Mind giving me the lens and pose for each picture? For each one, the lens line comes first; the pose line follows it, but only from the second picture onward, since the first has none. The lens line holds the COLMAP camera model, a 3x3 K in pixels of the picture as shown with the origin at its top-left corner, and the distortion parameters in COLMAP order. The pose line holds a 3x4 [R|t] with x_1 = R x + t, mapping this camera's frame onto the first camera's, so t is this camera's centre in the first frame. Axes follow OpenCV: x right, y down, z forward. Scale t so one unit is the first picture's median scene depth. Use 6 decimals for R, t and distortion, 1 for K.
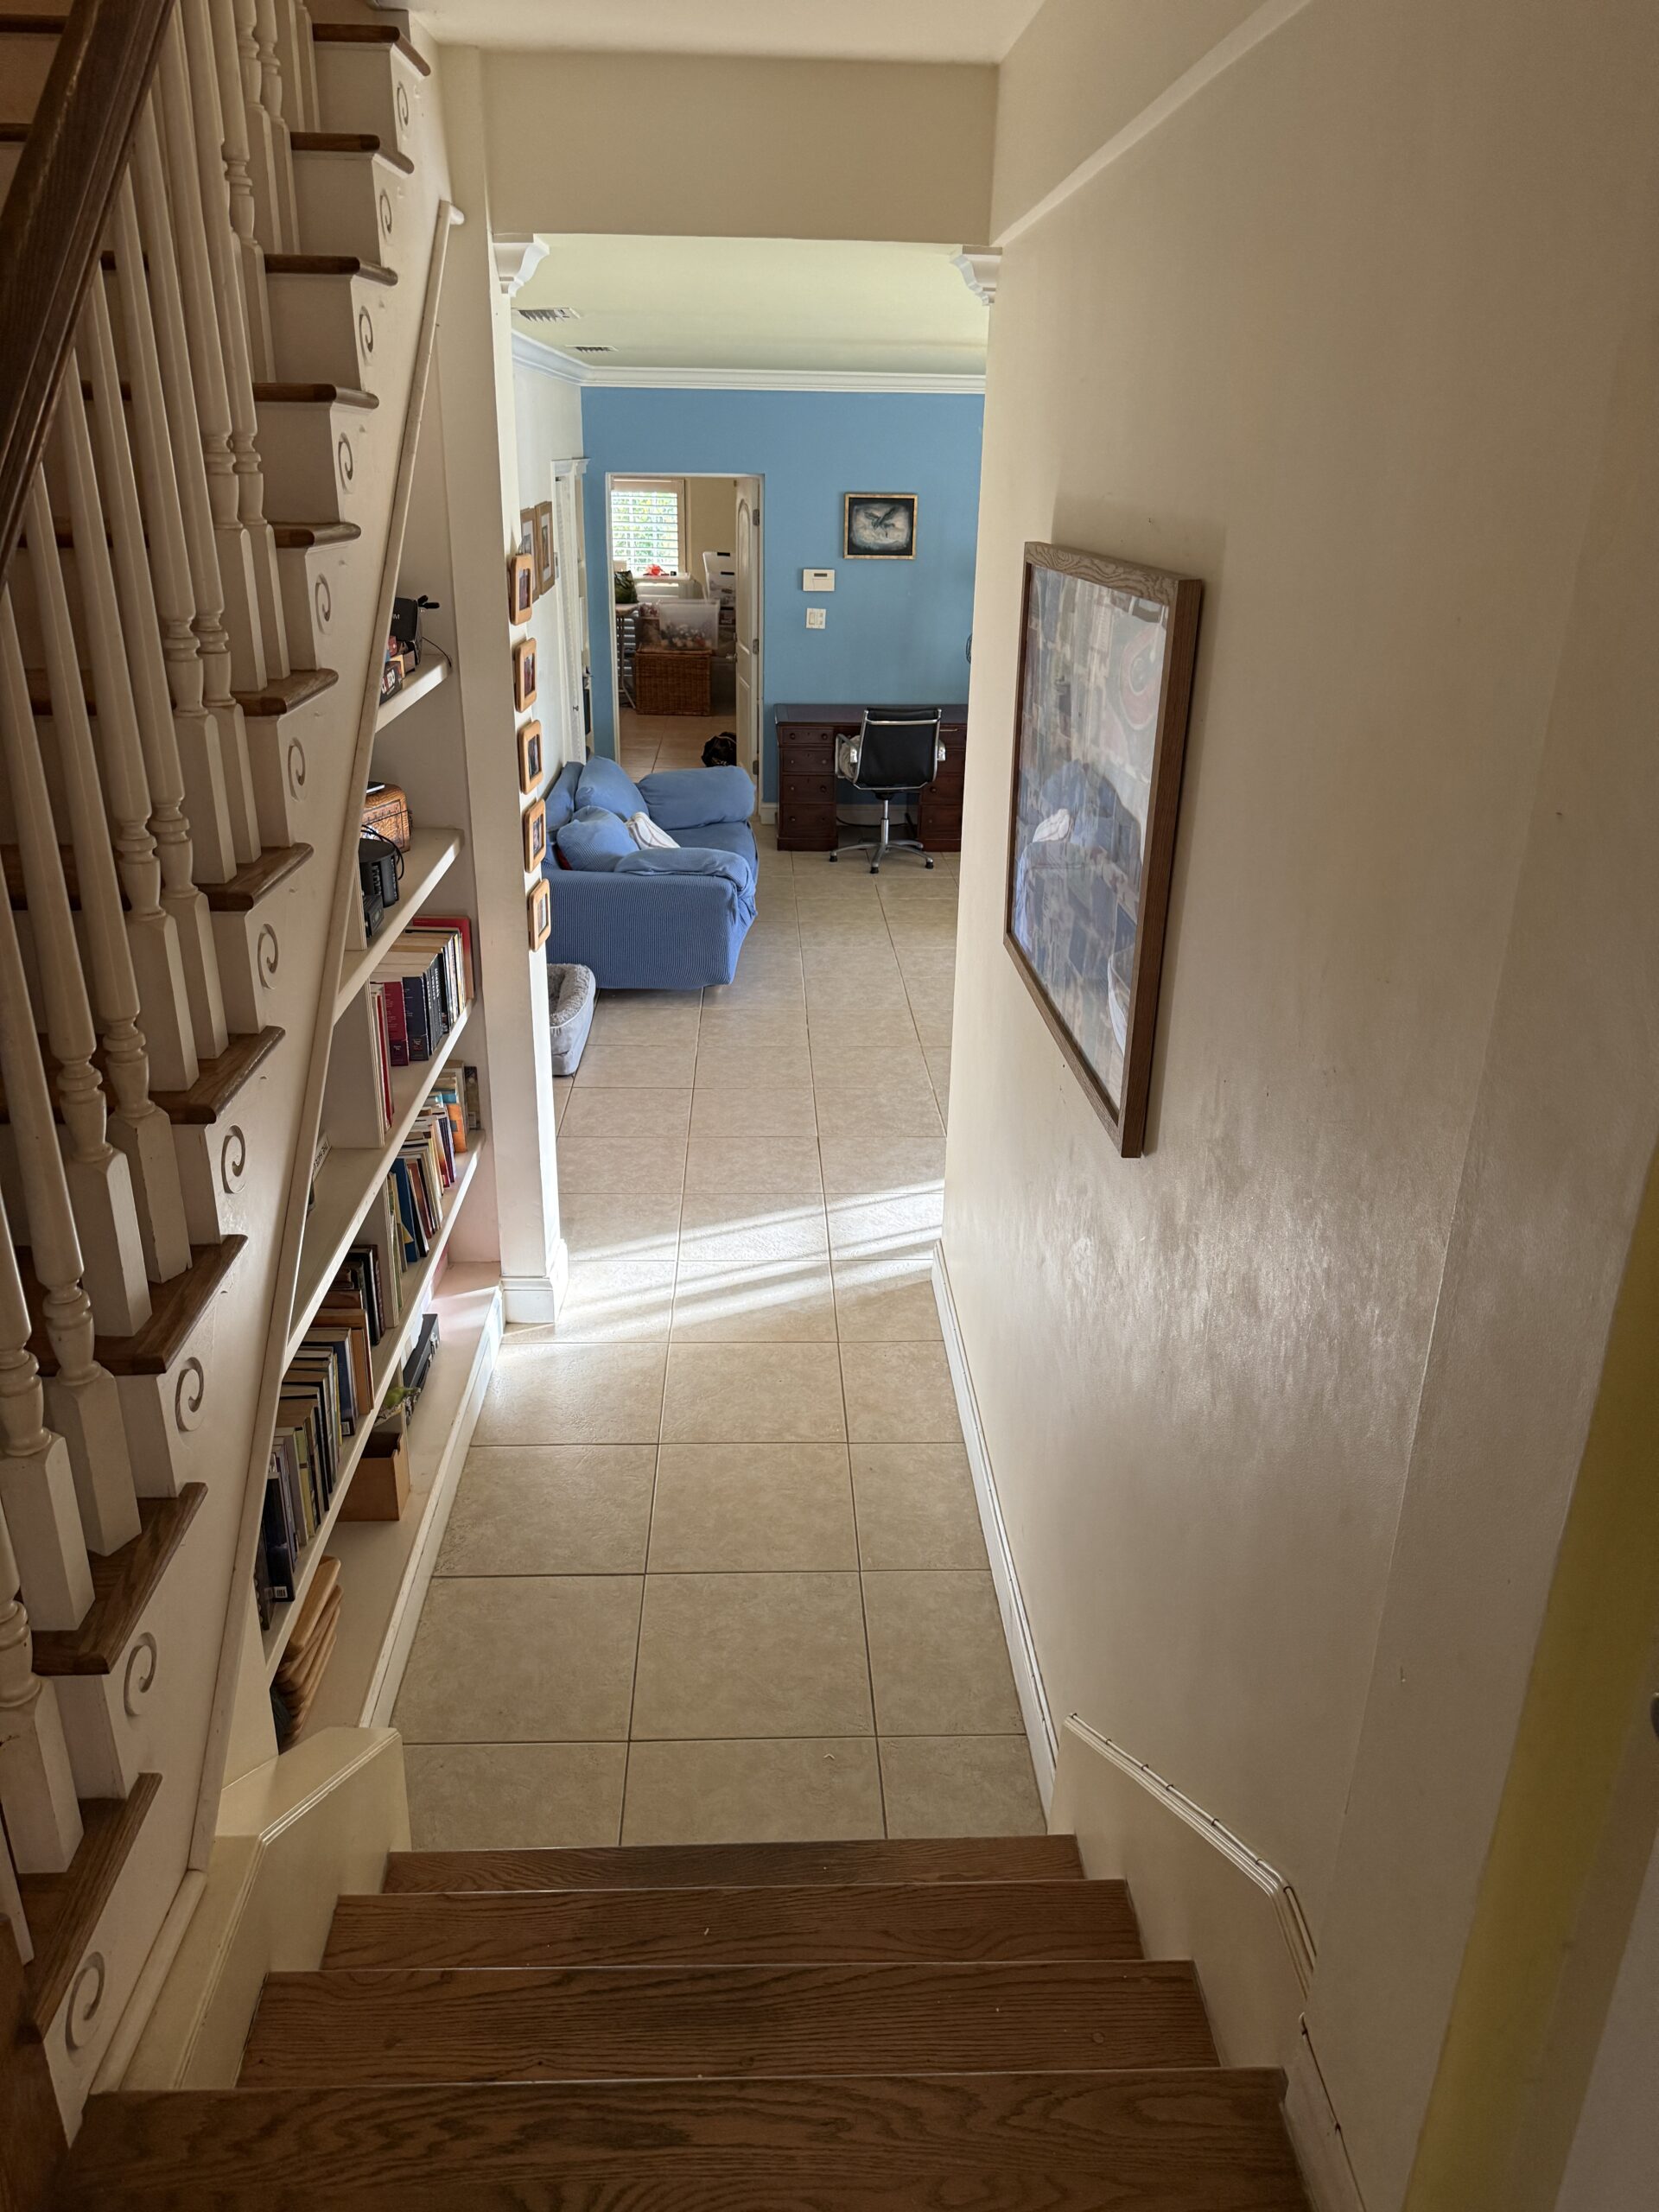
lens RADIAL K [[1574.4, 0, 826.0], [0, 1574.4, 1107.4], [0, 0, 1]] dist [0.034191, -0.000200]
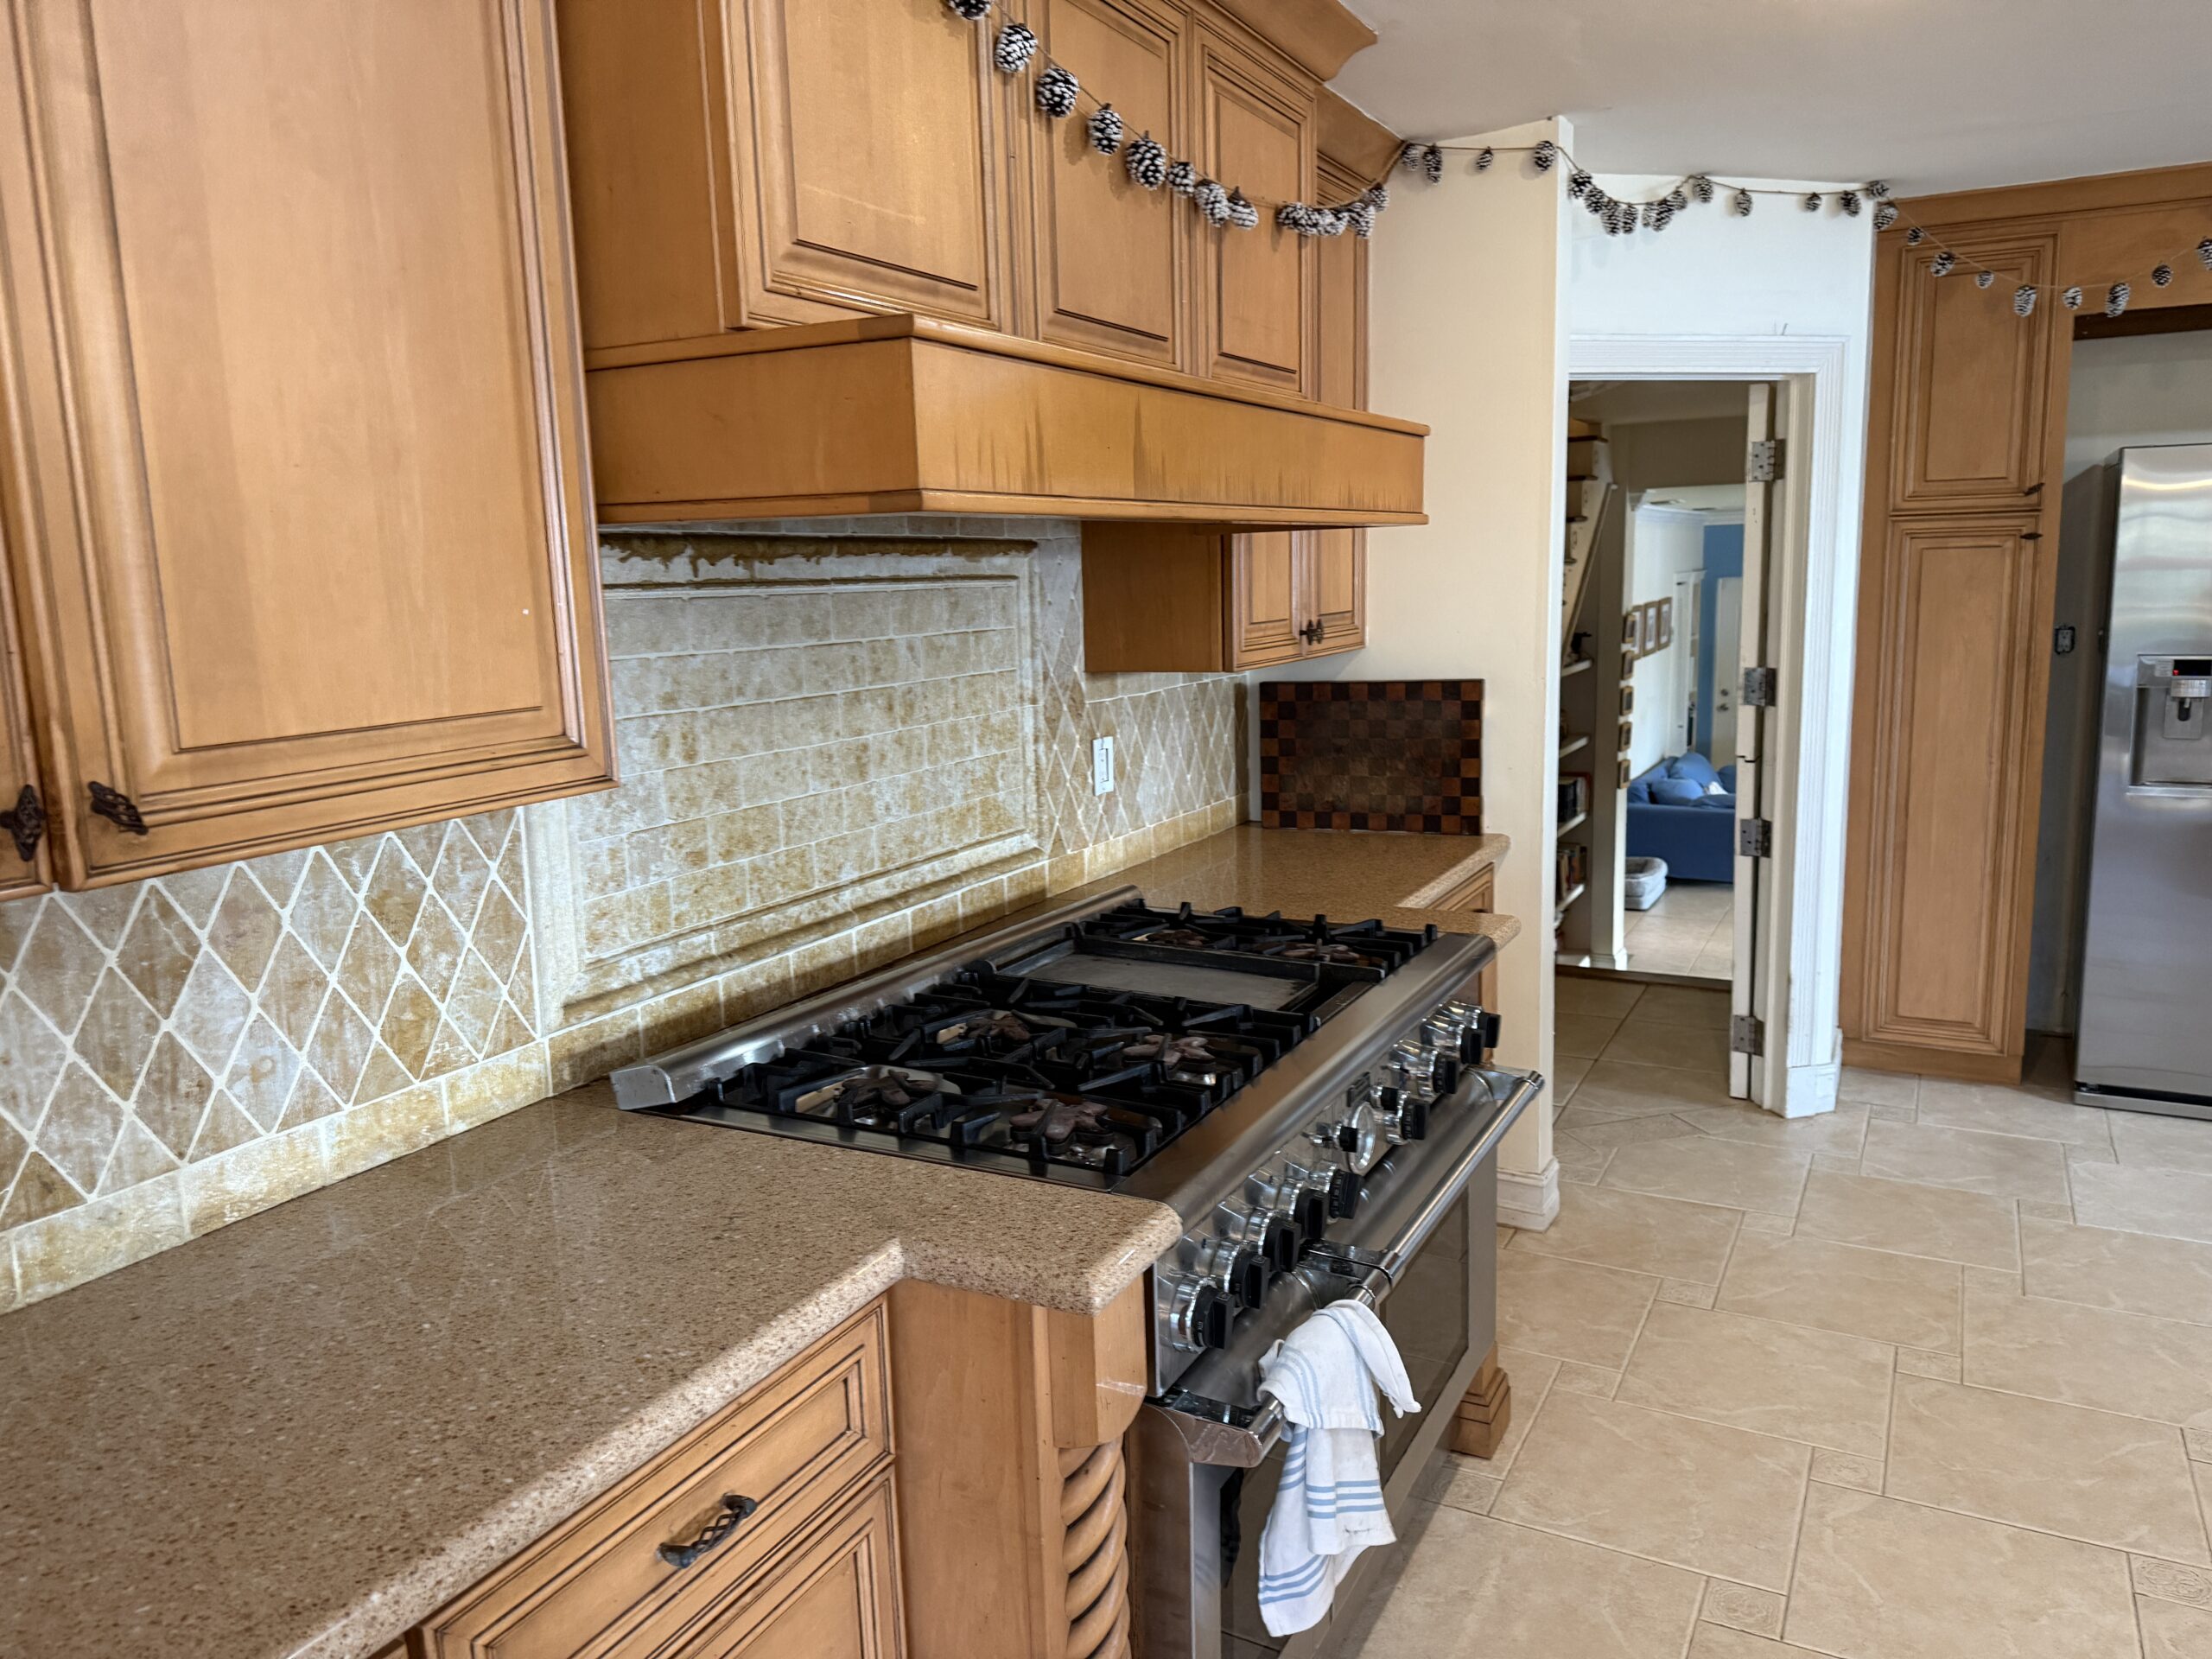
lens RADIAL K [[1574.4, 0, 1104.6], [0, 1574.4, 830.8], [0, 0, 1]] dist [0.034191, -0.000200]
pose [[0.862228, 0.038785, -0.505033, 0.151060], [-0.153142, 0.970362, -0.186934, 0.237098], [0.482814, 0.238522, 0.842614, -0.576616]]
